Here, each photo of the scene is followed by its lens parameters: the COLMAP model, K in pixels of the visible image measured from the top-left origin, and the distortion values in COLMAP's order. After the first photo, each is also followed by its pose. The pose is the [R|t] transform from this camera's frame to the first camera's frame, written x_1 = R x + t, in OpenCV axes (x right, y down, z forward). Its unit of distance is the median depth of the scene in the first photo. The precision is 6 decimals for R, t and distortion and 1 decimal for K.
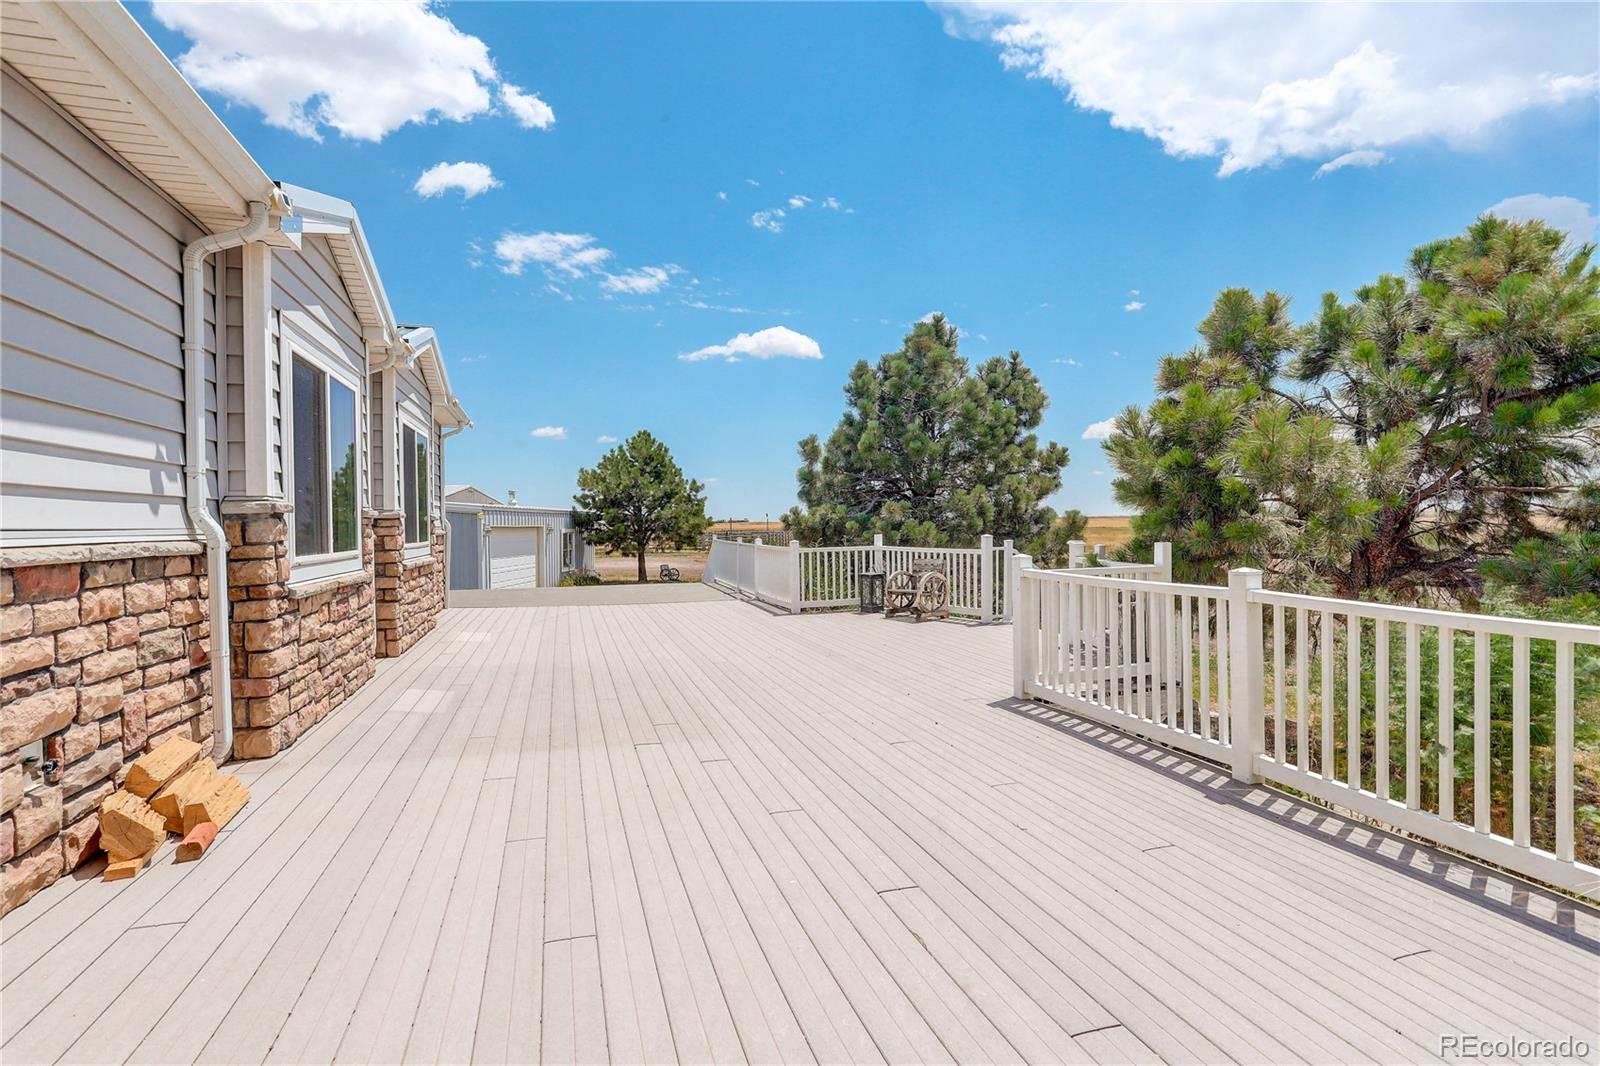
lens RADIAL K [[784.0, 0, 800.0], [0, 784.0, 533.0], [0, 0, 1]] dist [-0.001308, 0.000007]
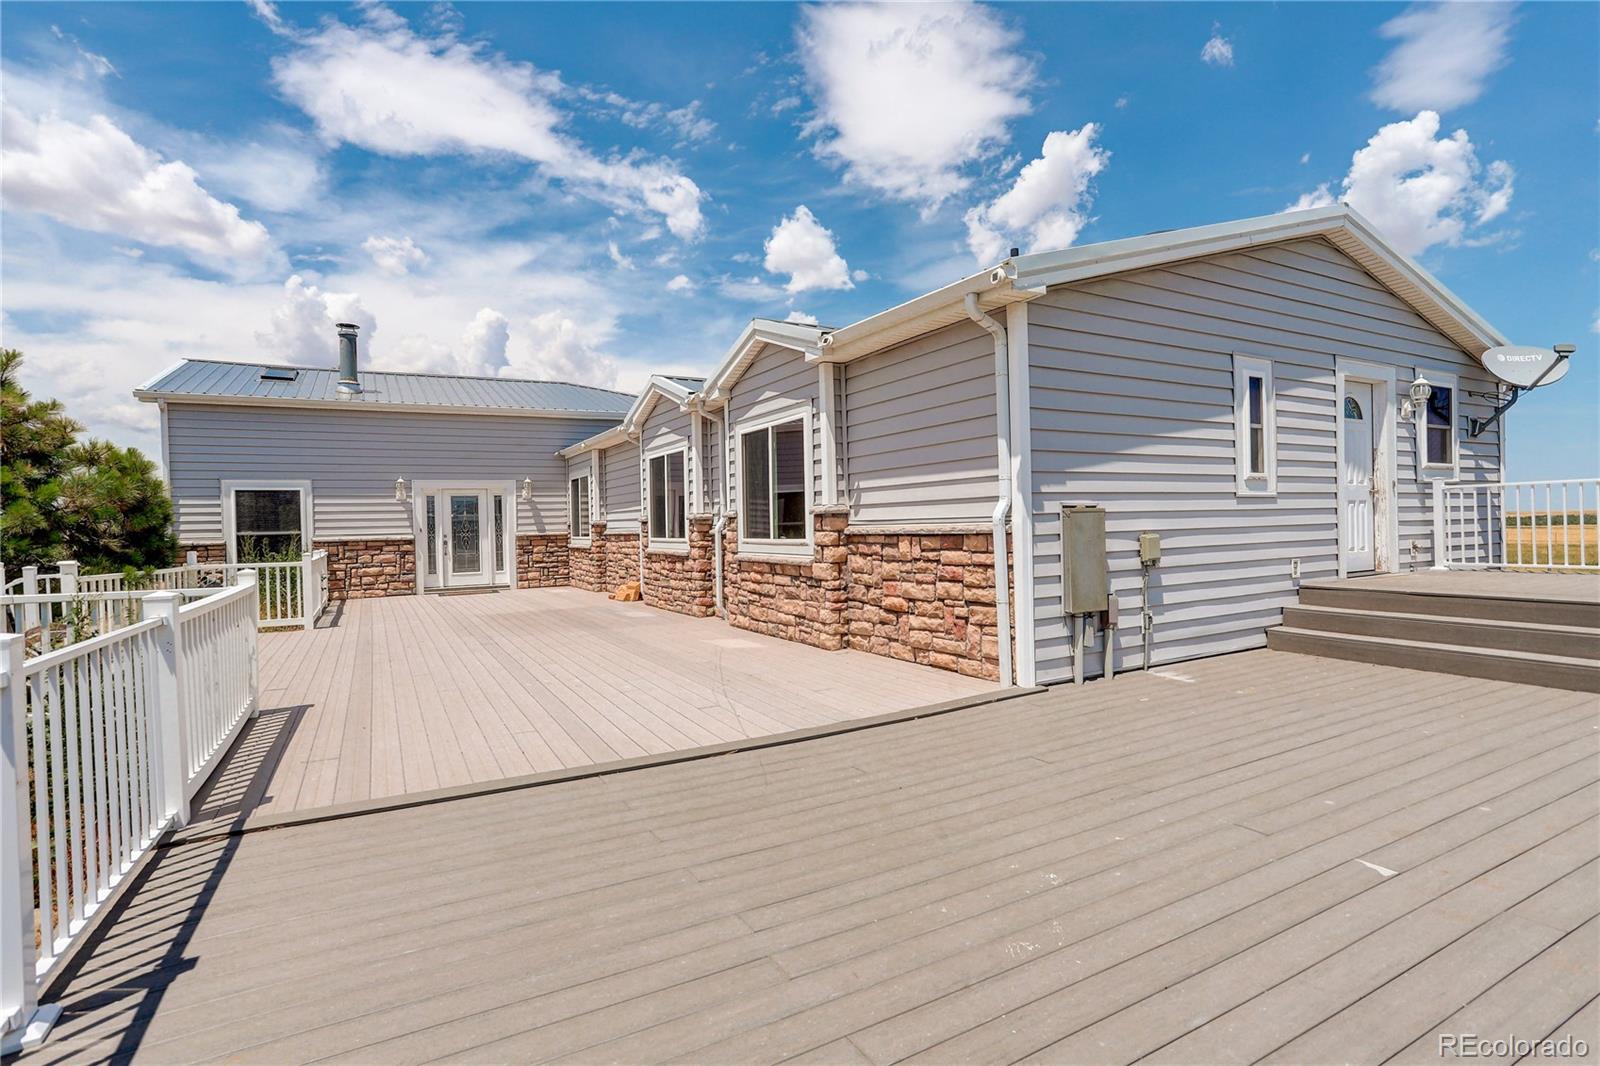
lens RADIAL K [[805.7, 0, 800.0], [0, 805.7, 533.0], [0, 0, 1]] dist [0.011988, -0.020521]
pose [[-0.981374, 0.034945, -0.188902, -0.857582], [0.031184, 0.999253, 0.022846, -0.044395], [0.189559, 0.016530, -0.981730, 5.169008]]
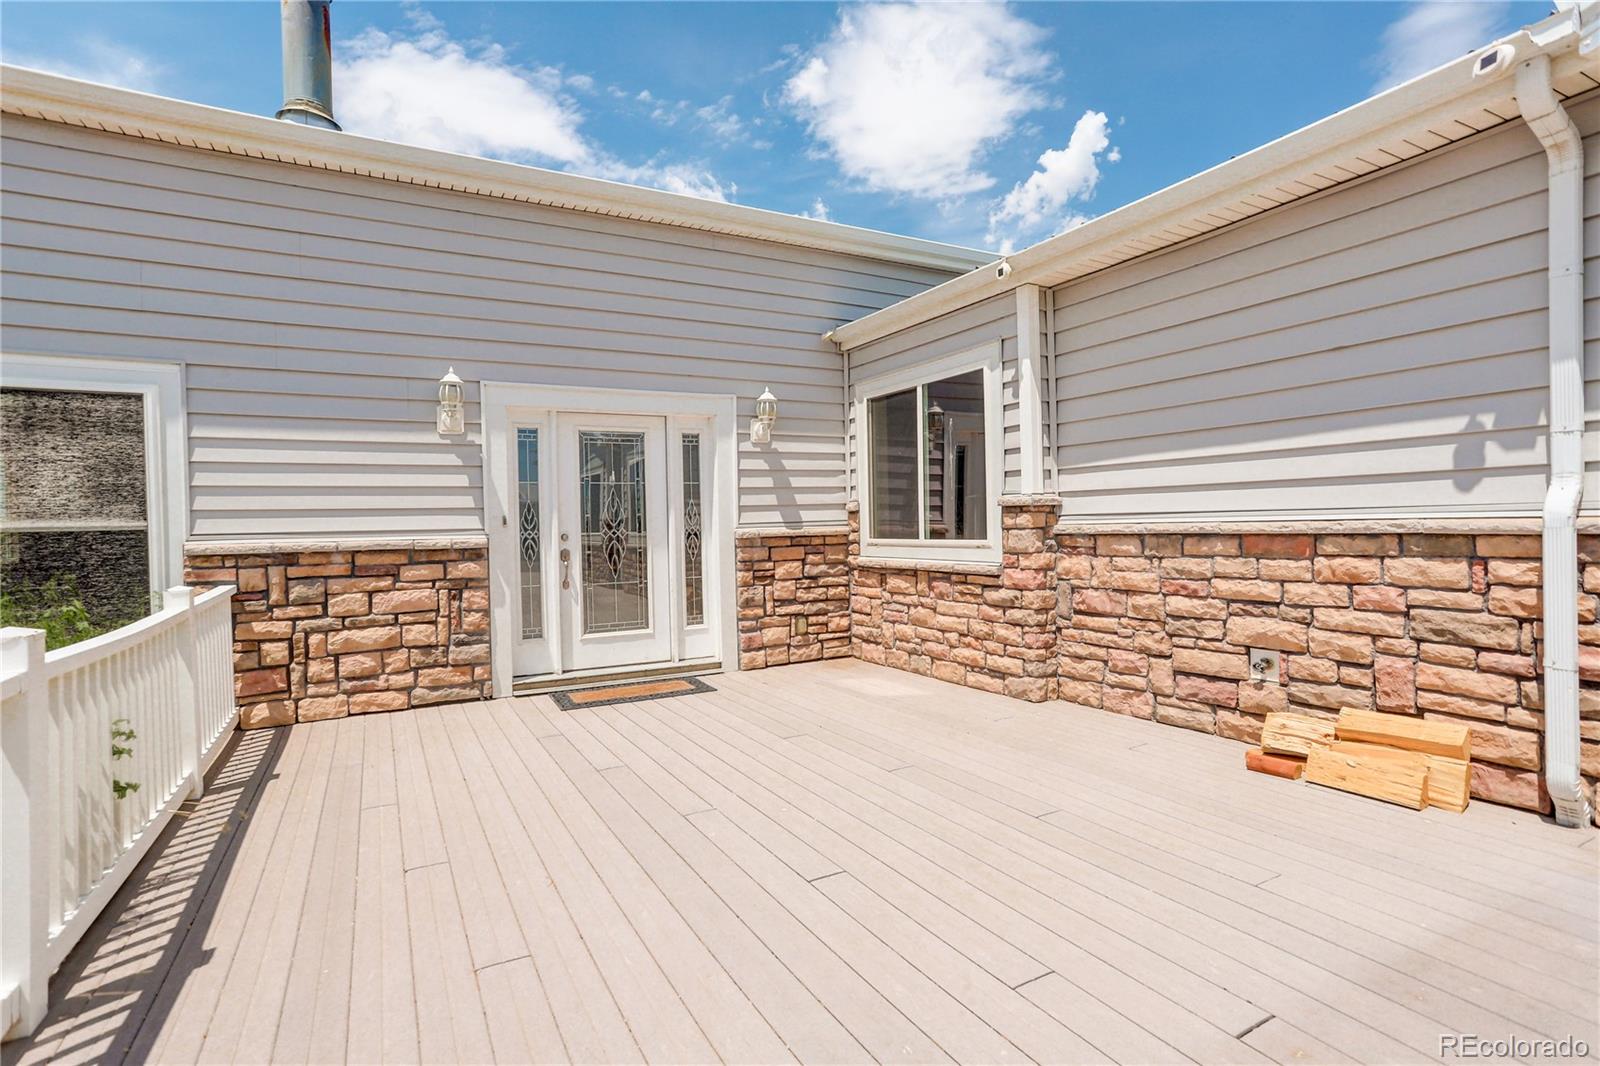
lens RADIAL K [[784.0, 0, 800.0], [0, 784.0, 533.0], [0, 0, 1]] dist [-0.001308, 0.000007]
pose [[-0.979151, 0.033846, -0.200294, 0.164895], [0.029426, 0.999254, 0.025007, -0.019634], [0.200991, 0.018592, -0.979417, 1.812266]]
